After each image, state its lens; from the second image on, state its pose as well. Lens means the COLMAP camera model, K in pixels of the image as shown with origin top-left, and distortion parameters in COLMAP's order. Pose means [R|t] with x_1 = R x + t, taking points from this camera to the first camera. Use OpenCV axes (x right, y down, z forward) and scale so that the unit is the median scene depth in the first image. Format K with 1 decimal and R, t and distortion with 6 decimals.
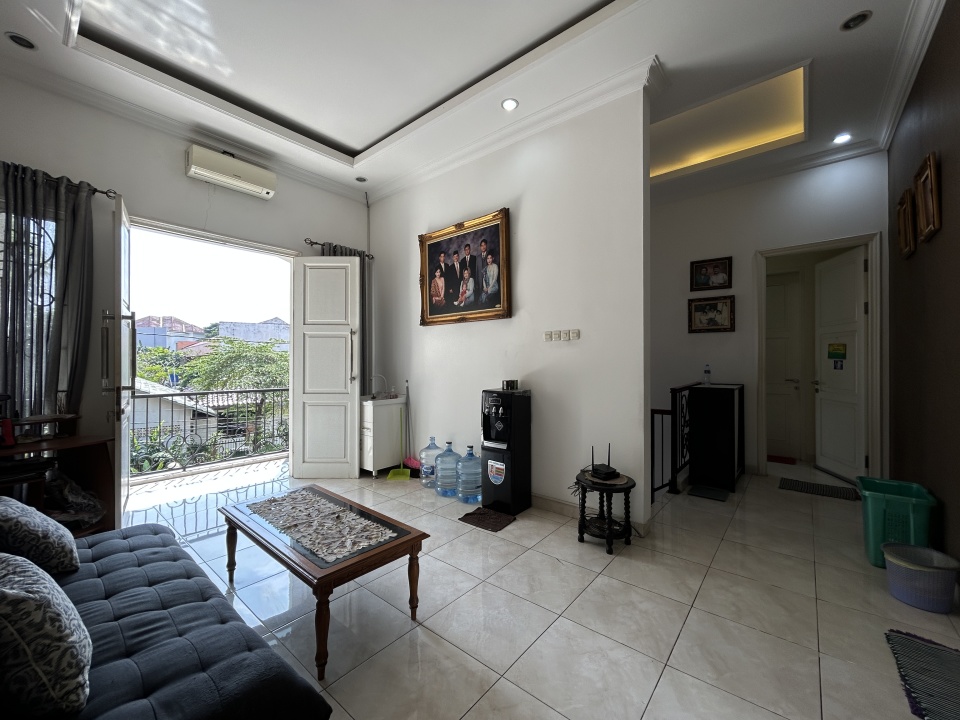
lens RADIAL K [[390.4, 0, 477.5], [0, 390.4, 359.6], [0, 0, 1]] dist [-0.001522, 0.000704]
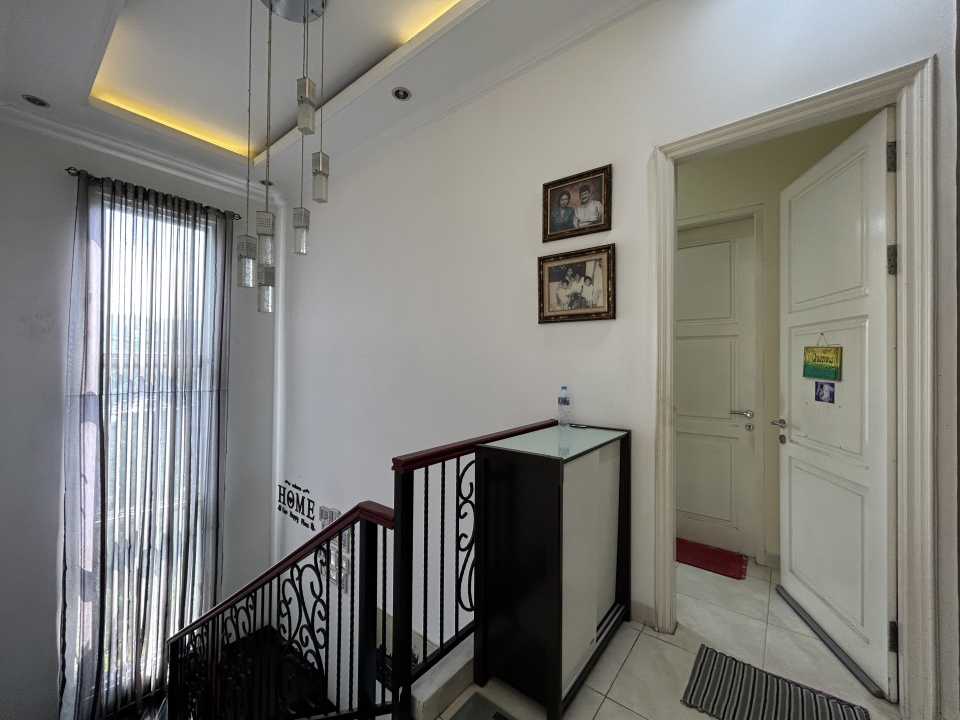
lens RADIAL K [[390.4, 0, 477.5], [0, 390.4, 359.6], [0, 0, 1]] dist [-0.001522, 0.000704]
pose [[0.999632, 0.009591, 0.025356, 0.472394], [-0.009450, 0.999939, -0.005649, -0.017333], [-0.025408, 0.005408, 0.999663, 0.516258]]
